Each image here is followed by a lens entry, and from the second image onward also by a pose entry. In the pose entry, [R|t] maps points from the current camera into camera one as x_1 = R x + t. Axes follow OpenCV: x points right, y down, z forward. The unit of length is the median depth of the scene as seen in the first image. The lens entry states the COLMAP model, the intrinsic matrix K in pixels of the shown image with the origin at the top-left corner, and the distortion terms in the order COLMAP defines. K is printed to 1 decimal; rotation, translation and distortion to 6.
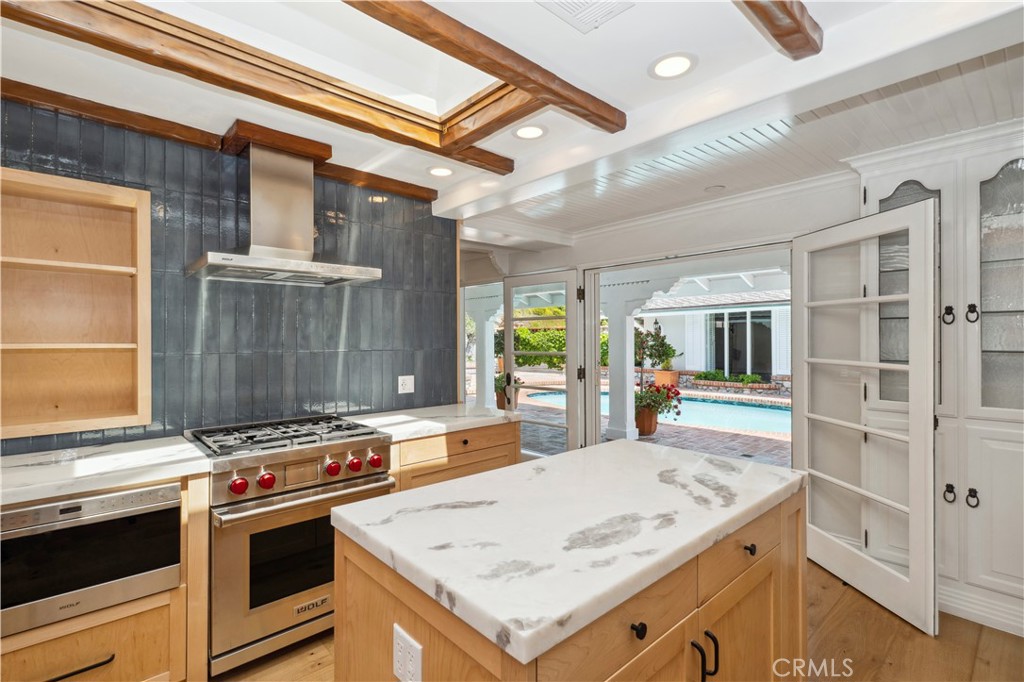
lens RADIAL K [[475.6, 0, 512.3], [0, 475.6, 341.4], [0, 0, 1]] dist [0.002707, 0.000046]
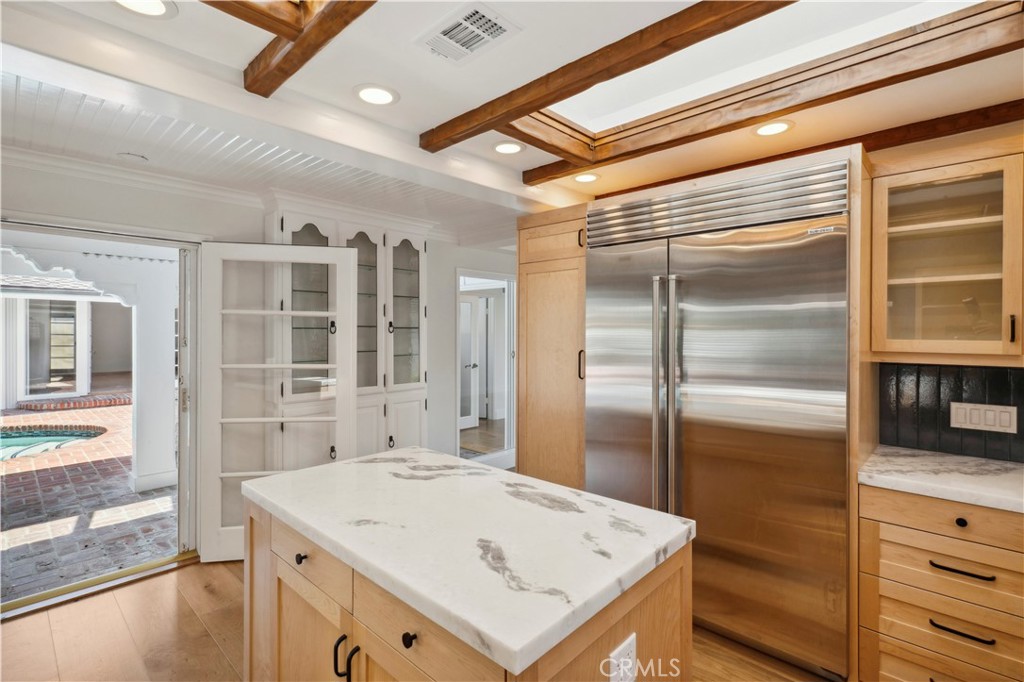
lens RADIAL K [[475.6, 0, 512.0], [0, 475.6, 337.7], [0, 0, 1]] dist [0.002707, 0.000046]
pose [[-0.090074, -0.007698, 0.995905, -0.973408], [-0.003847, 0.999965, 0.007382, -0.066858], [-0.995928, -0.003166, -0.090101, 1.031136]]
